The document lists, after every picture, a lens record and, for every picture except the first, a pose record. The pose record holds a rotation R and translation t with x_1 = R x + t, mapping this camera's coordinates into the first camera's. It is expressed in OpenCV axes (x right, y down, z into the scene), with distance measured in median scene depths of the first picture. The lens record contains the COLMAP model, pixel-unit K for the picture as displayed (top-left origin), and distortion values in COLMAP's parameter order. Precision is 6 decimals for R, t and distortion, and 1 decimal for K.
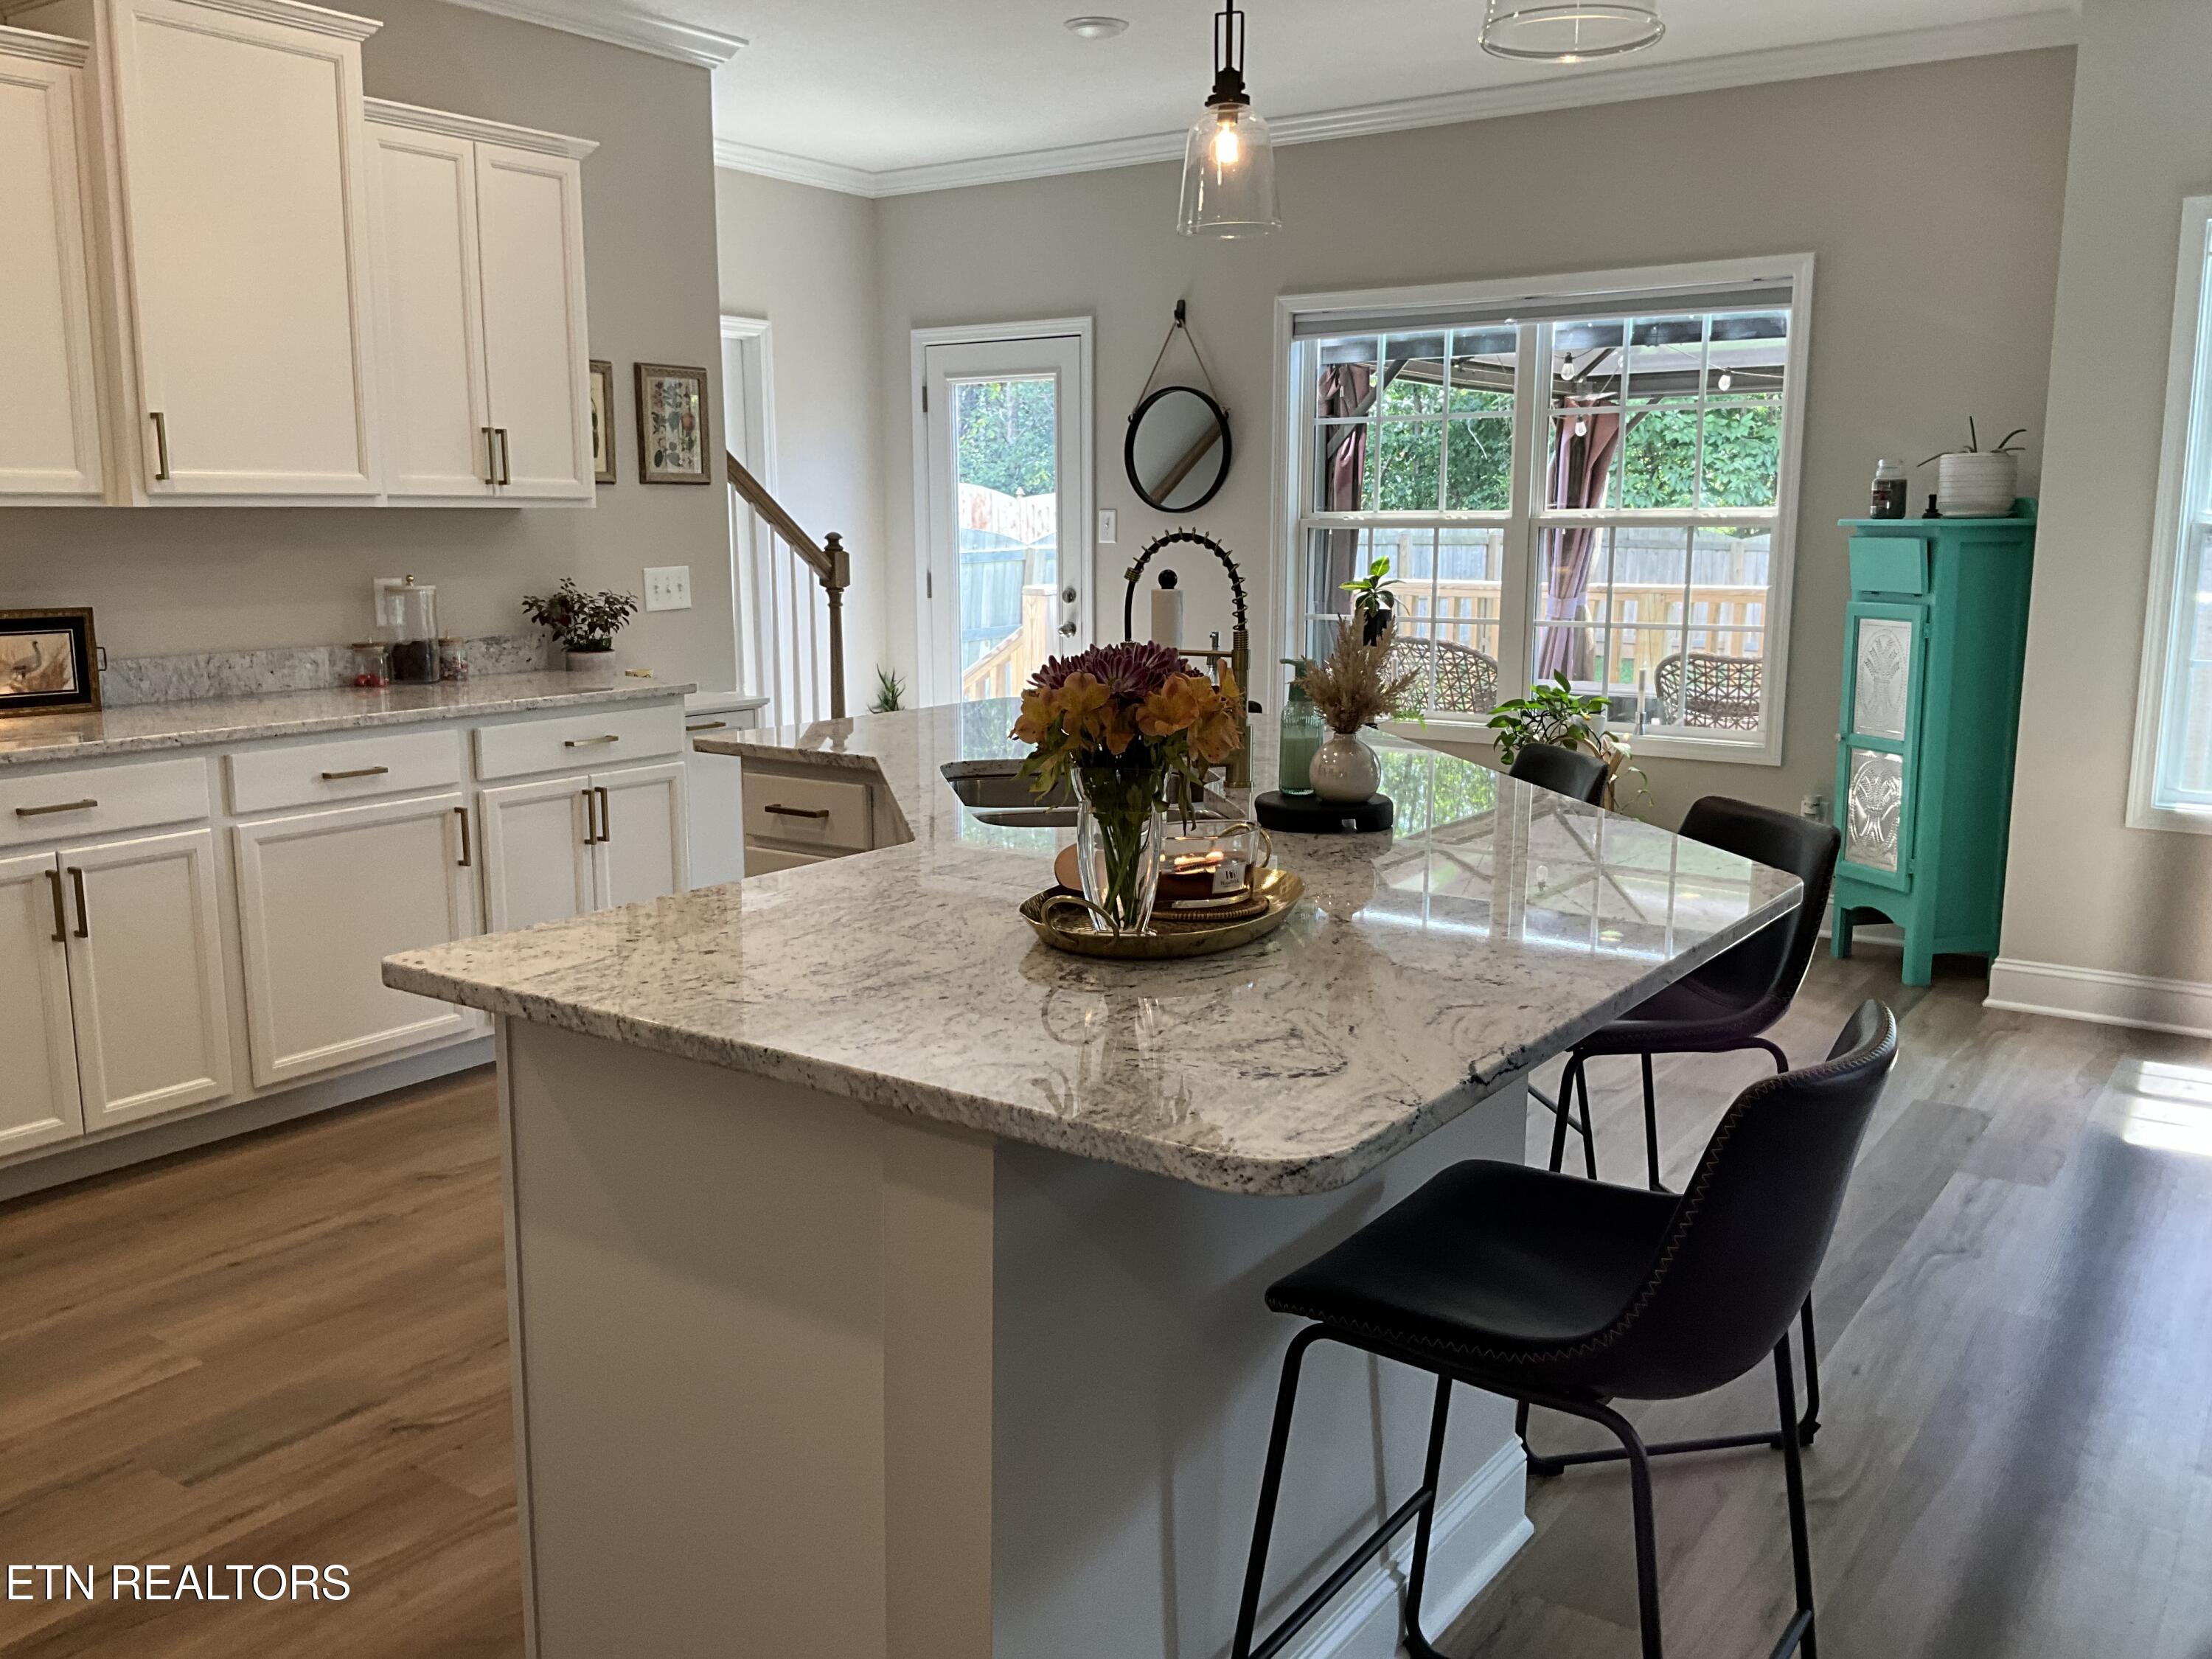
lens RADIAL K [[1819.8, 0, 1093.9], [0, 1819.8, 829.4], [0, 0, 1]] dist [0.119792, -0.259485]
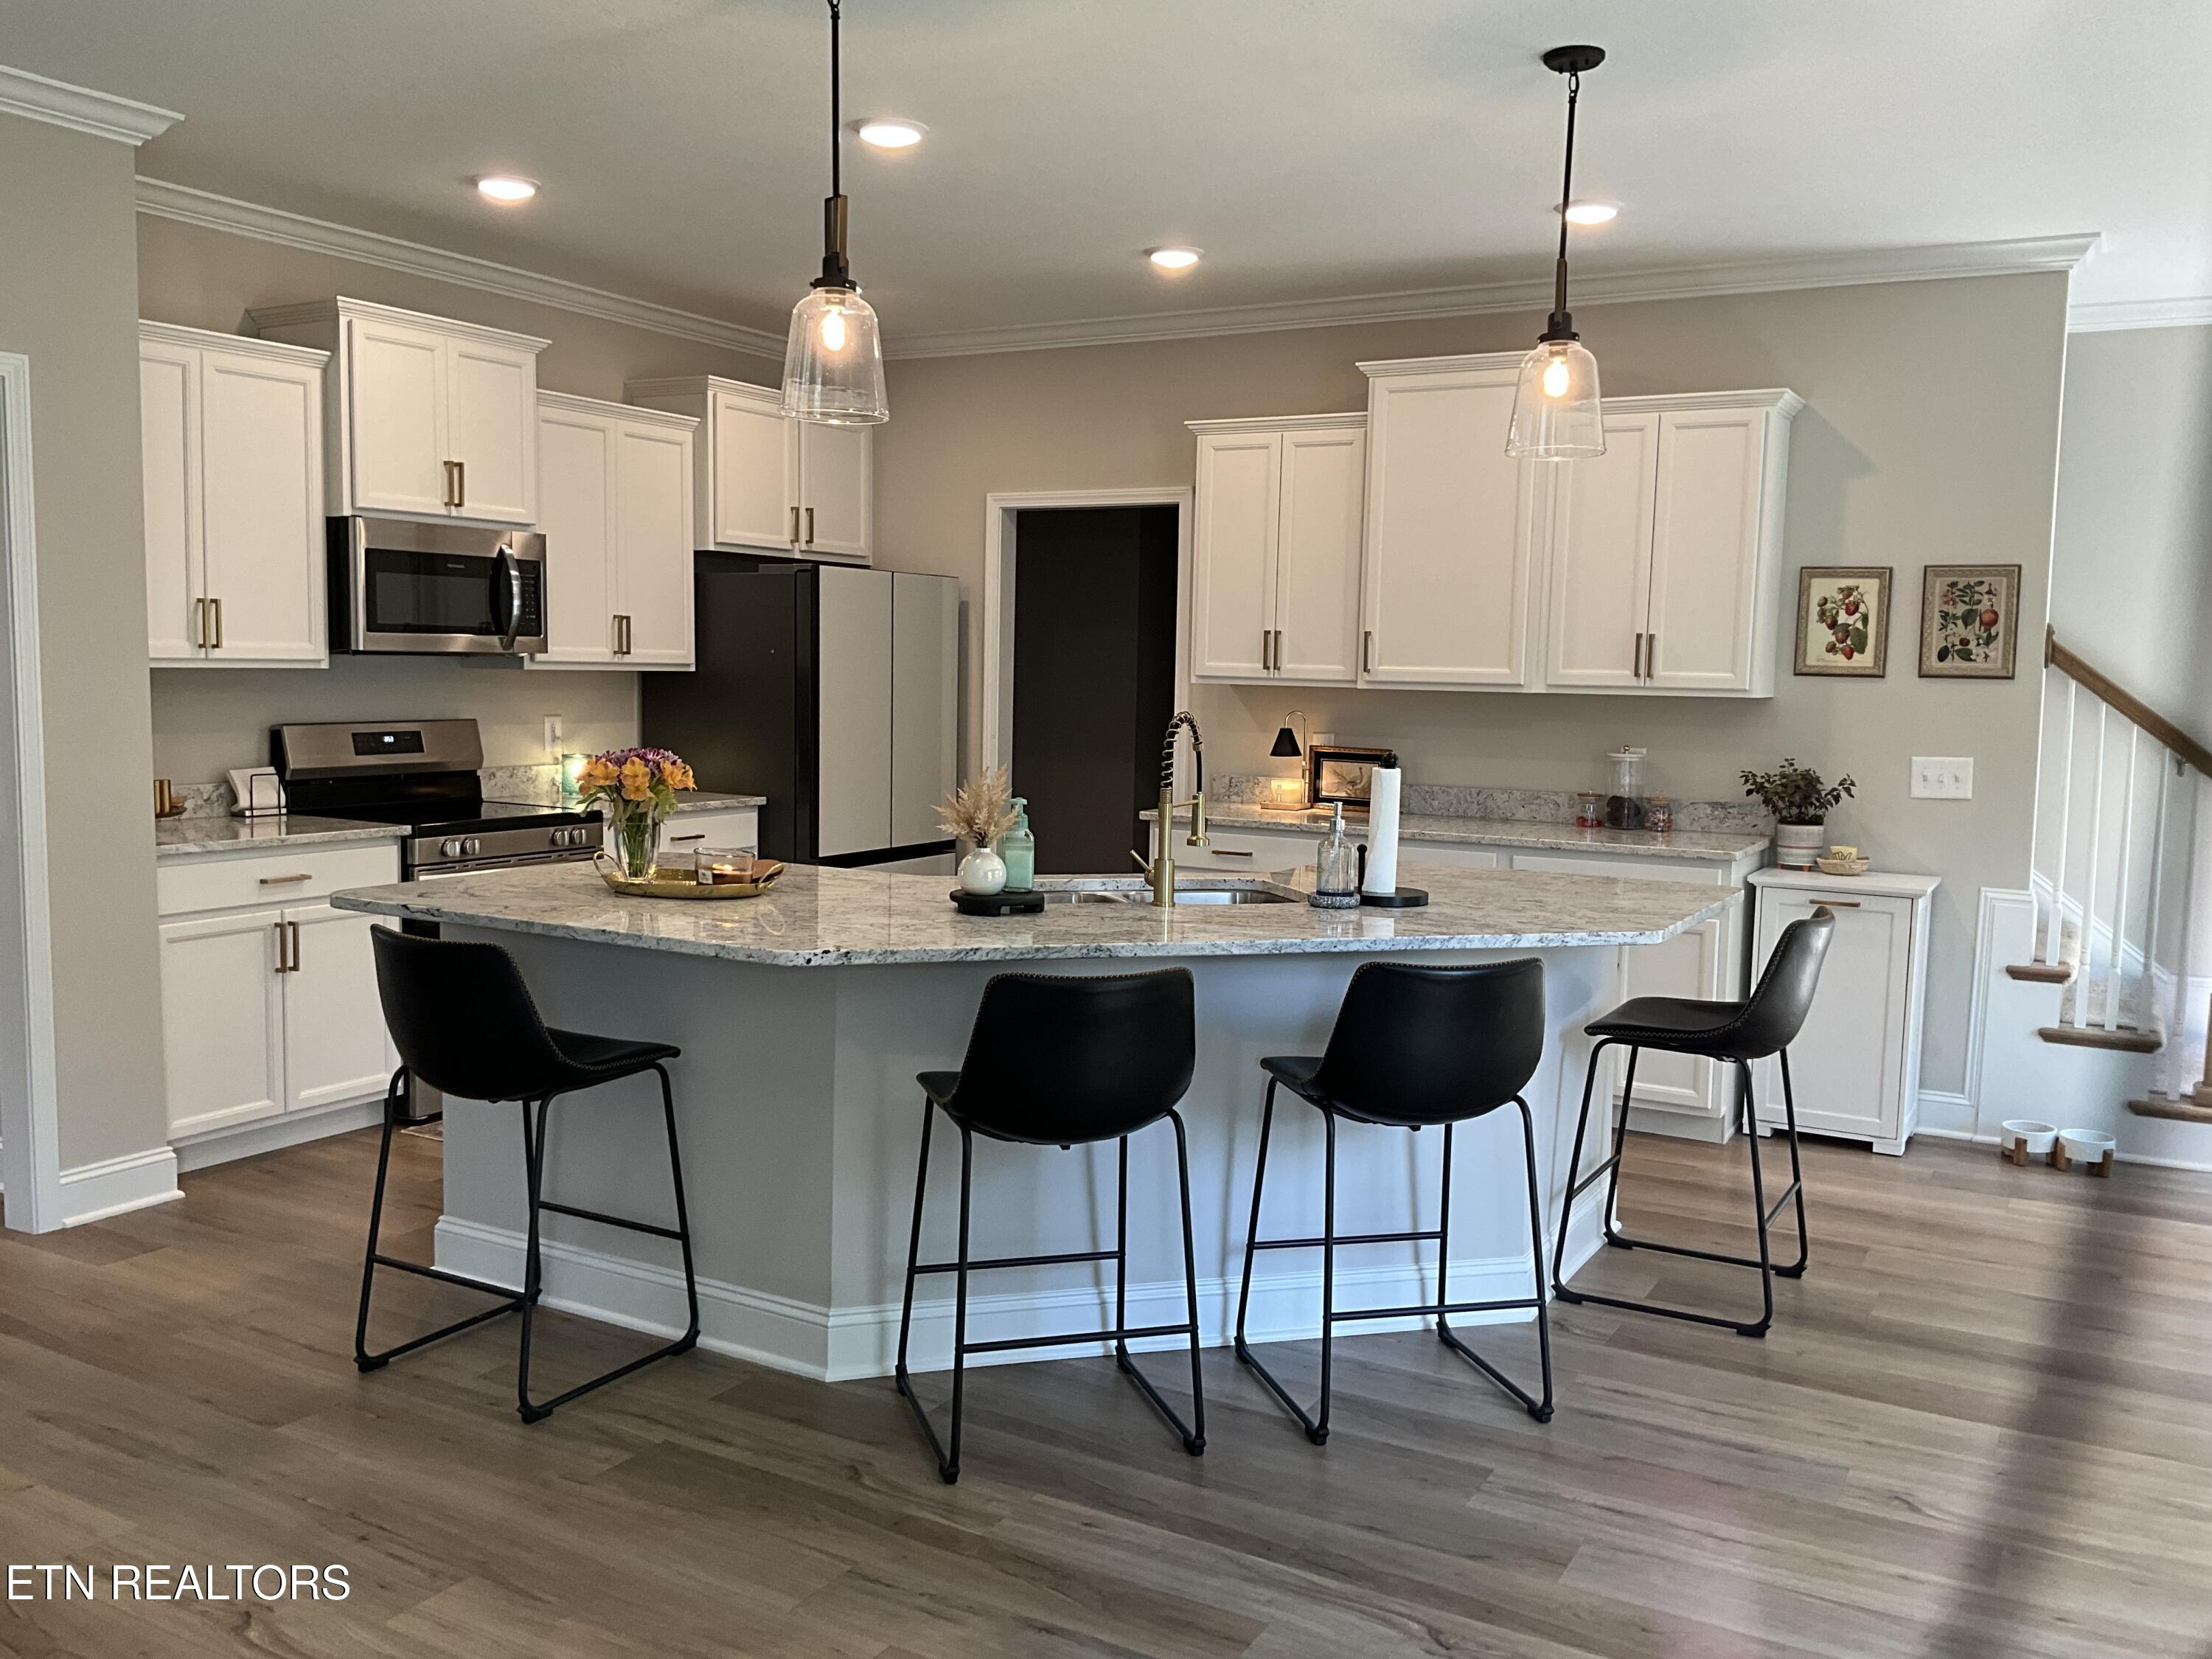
lens RADIAL K [[1819.8, 0, 1093.9], [0, 1819.8, 829.4], [0, 0, 1]] dist [0.119792, -0.259485]
pose [[0.089920, 0.095255, -0.991383, 1.073286], [-0.191149, 0.978561, 0.076686, -0.131664], [0.977434, 0.182607, 0.106200, 0.620493]]
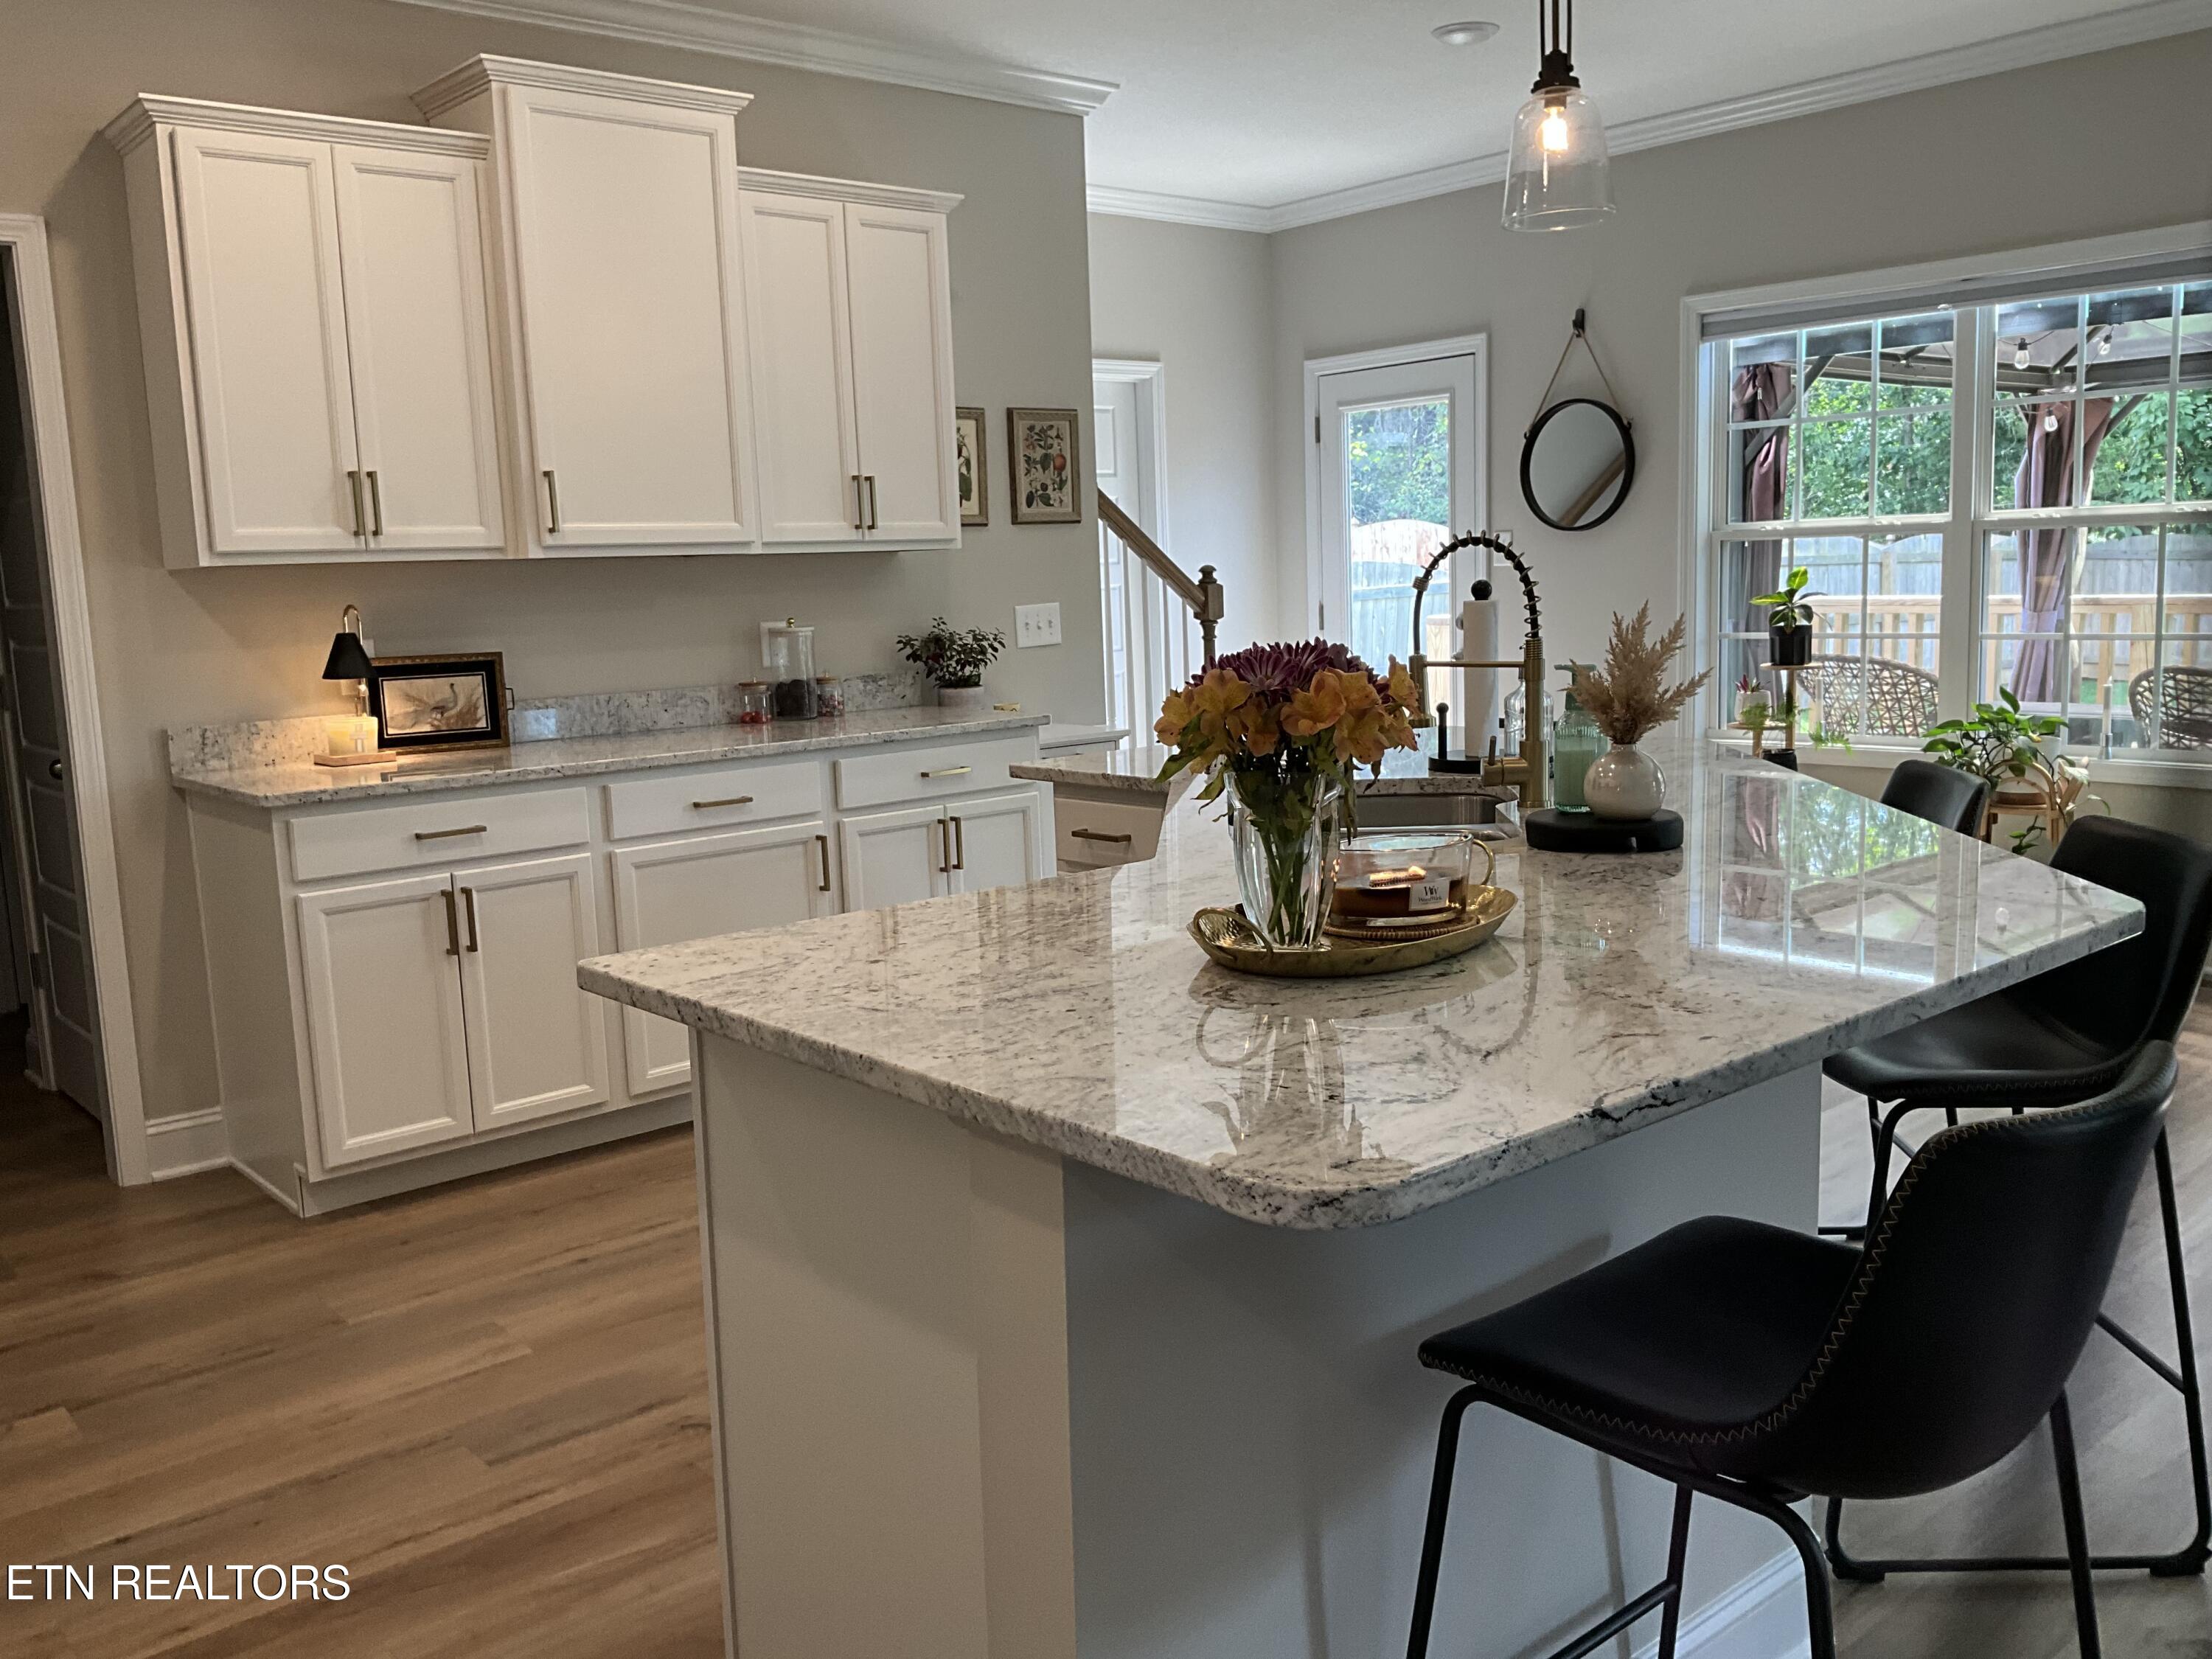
lens RADIAL K [[1819.8, 0, 1093.9], [0, 1819.8, 829.4], [0, 0, 1]] dist [0.119792, -0.259485]
pose [[0.968738, -0.000300, -0.248086, 0.072379], [-0.005449, 0.999732, -0.022488, 0.008062], [0.248027, 0.023137, 0.968477, 0.031662]]
